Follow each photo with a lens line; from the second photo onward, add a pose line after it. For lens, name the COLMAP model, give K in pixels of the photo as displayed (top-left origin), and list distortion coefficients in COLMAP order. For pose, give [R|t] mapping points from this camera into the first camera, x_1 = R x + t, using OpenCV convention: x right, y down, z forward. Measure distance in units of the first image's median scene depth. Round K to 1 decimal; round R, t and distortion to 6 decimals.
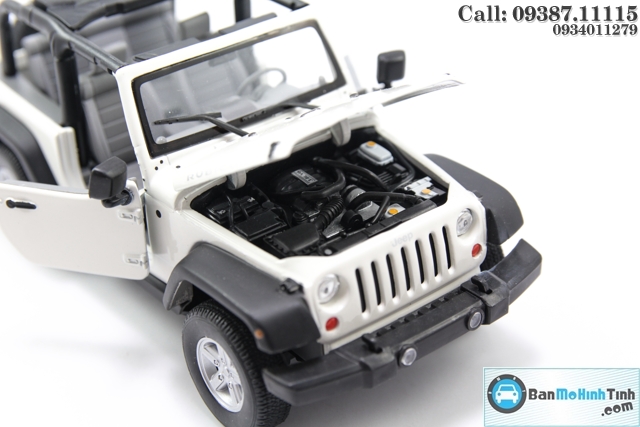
lens RADIAL K [[1173.7, 0, 320.0], [0, 1173.7, 213.5], [0, 0, 1]] dist [-0.080444, -0.177153]
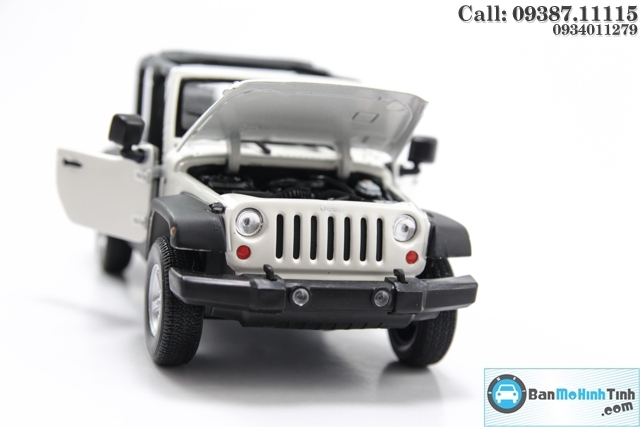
lens RADIAL K [[1173.7, 0, 320.0], [0, 1173.7, 213.5], [0, 0, 1]] dist [-0.080444, -0.177153]
pose [[0.923251, 0.179537, -0.339667, 0.414911], [-0.295862, 0.896250, -0.330457, 0.376478], [0.245097, 0.405589, 0.880582, 0.013677]]
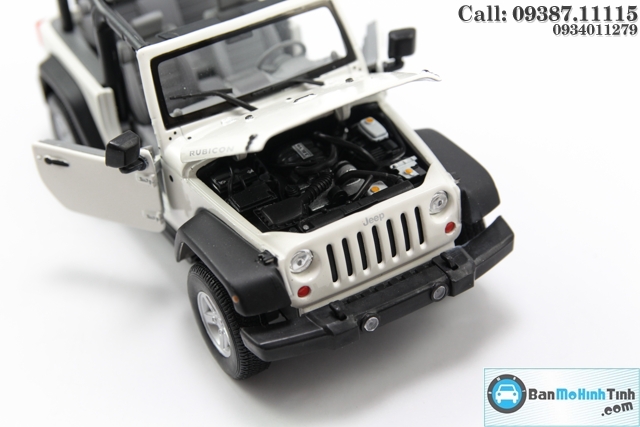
lens RADIAL K [[1173.7, 0, 320.0], [0, 1173.7, 213.5], [0, 0, 1]] dist [-0.080444, -0.177153]
pose [[0.990171, 0.059329, -0.126656, 0.151893], [-0.044782, 0.992383, 0.114765, -0.103497], [0.132501, -0.107965, 0.985285, -0.104016]]
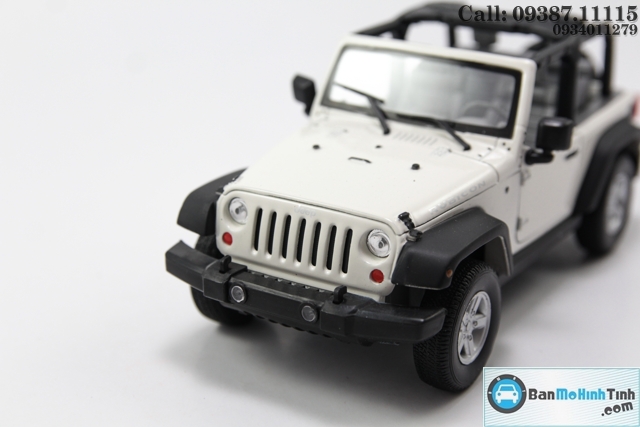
lens RADIAL K [[1173.7, 0, 320.0], [0, 1173.7, 213.5], [0, 0, 1]] dist [-0.080444, -0.177153]
pose [[0.325316, 0.363445, -0.872970, 0.976714], [-0.505630, 0.846981, 0.164200, -0.154994], [0.799067, 0.387983, 0.459305, 0.479281]]
